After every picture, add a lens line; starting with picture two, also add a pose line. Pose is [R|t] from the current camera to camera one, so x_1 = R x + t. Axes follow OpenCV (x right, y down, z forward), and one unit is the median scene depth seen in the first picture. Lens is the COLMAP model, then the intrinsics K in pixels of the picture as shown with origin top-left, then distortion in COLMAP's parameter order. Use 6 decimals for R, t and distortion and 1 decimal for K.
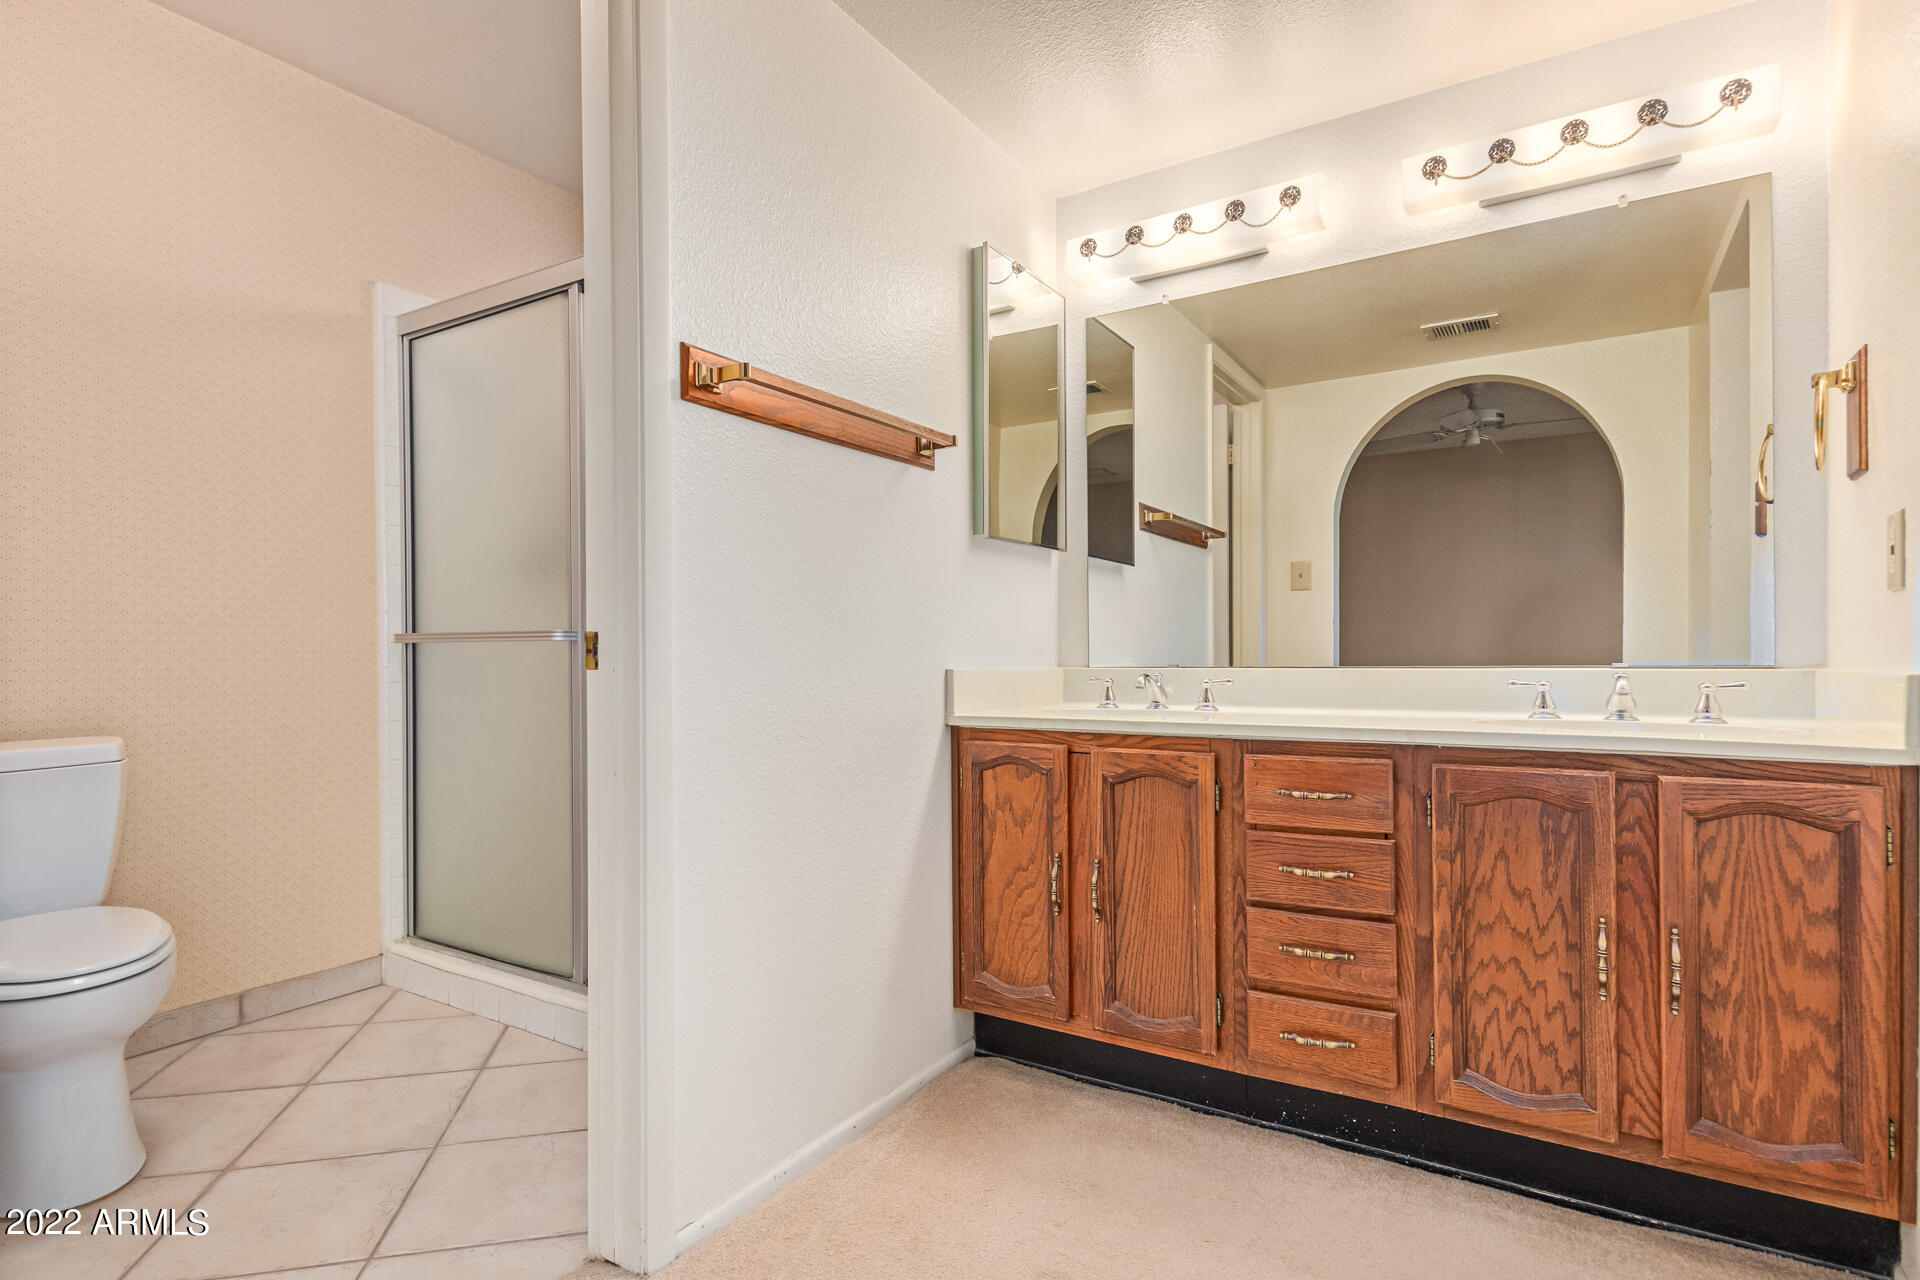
lens RADIAL K [[942.8, 0, 961.1], [0, 942.8, 647.3], [0, 0, 1]] dist [0.009629, 0.000168]
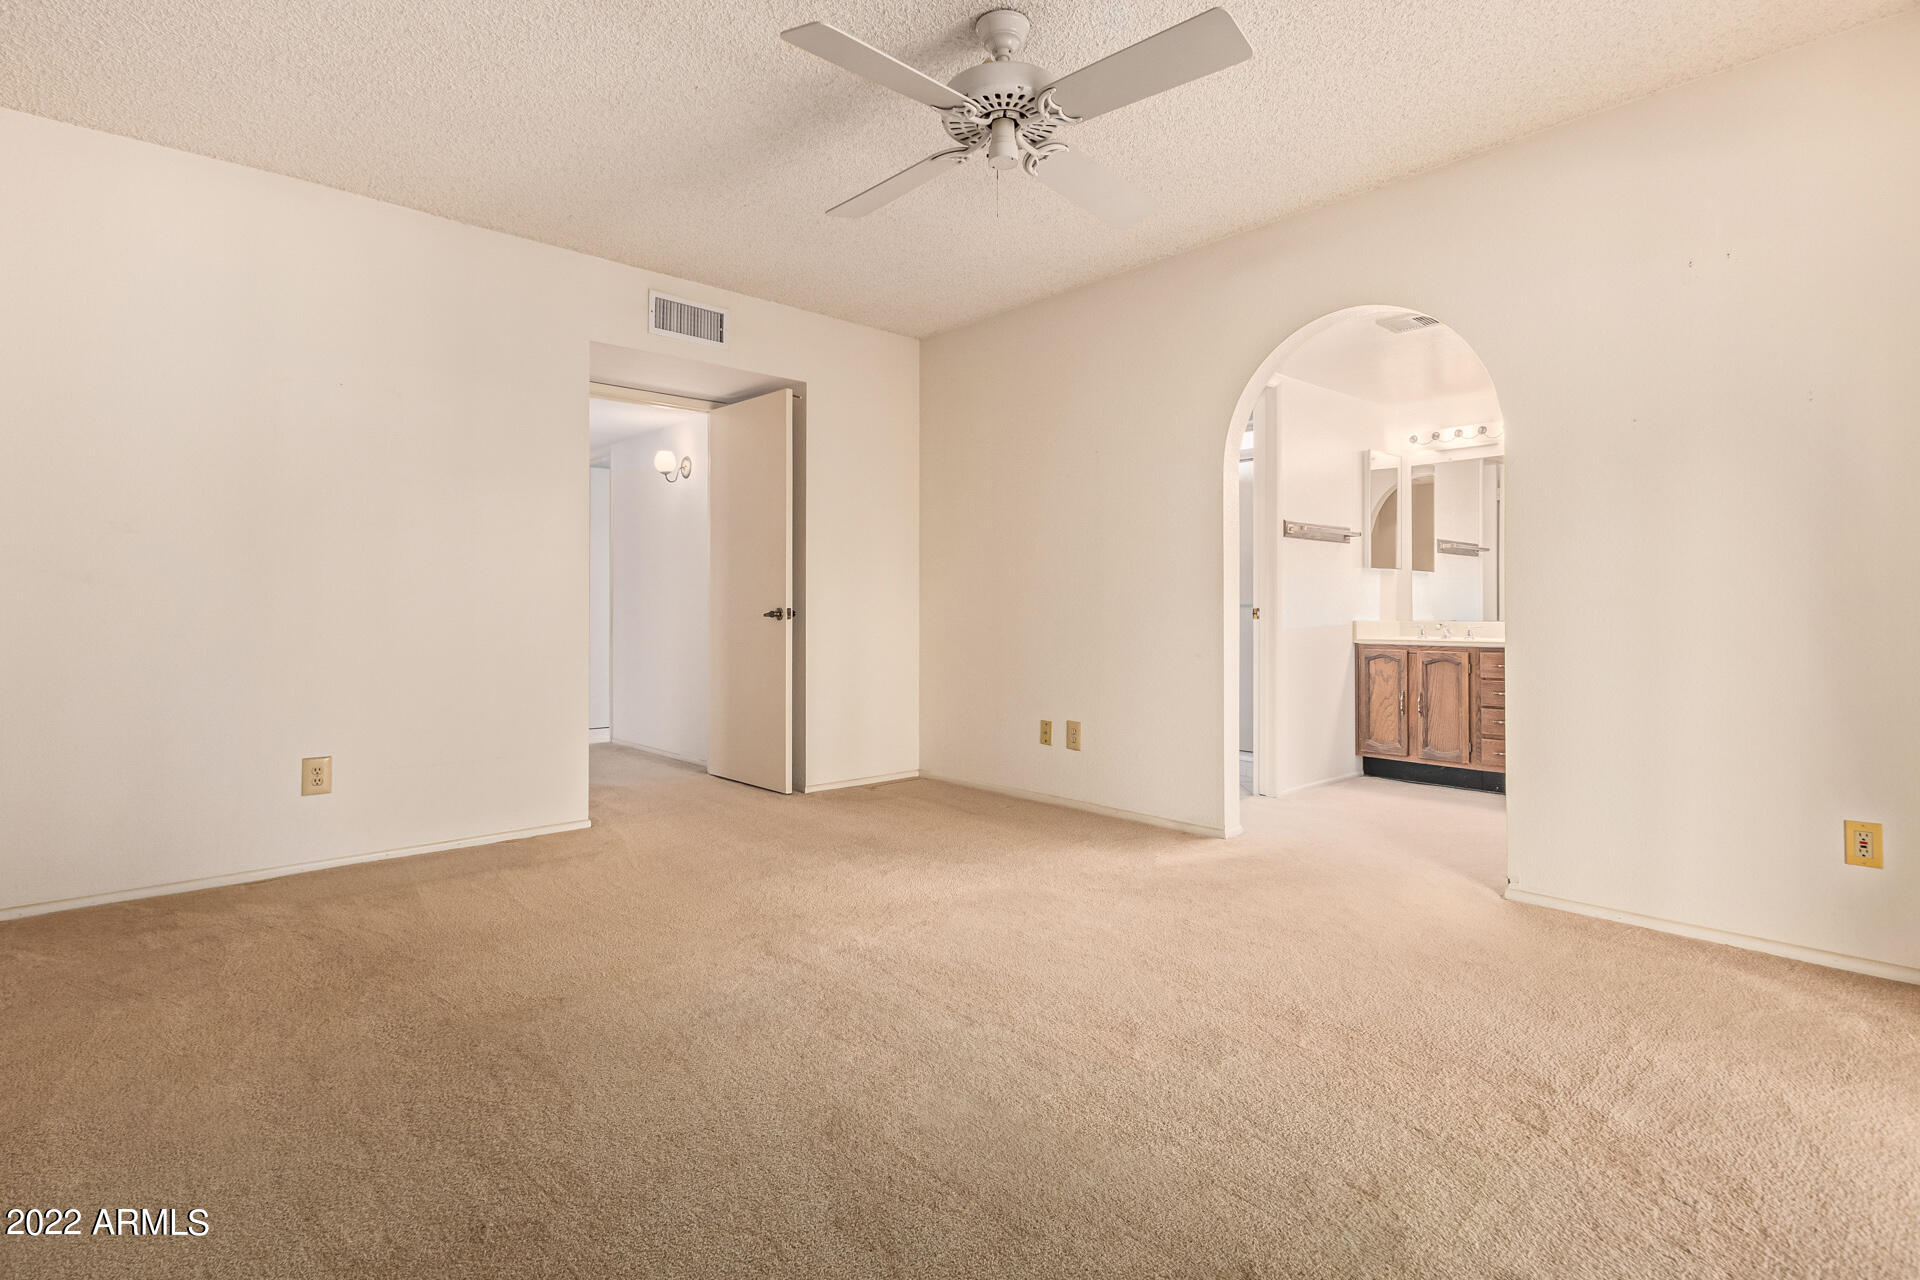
lens RADIAL K [[942.8, 0, 958.3], [0, 942.8, 606.1], [0, 0, 1]] dist [0.009629, 0.000168]
pose [[0.961058, 0.002179, -0.276338, -0.351999], [-0.000976, 0.999989, 0.004492, -0.027291], [0.276345, -0.004047, 0.961050, -1.821054]]
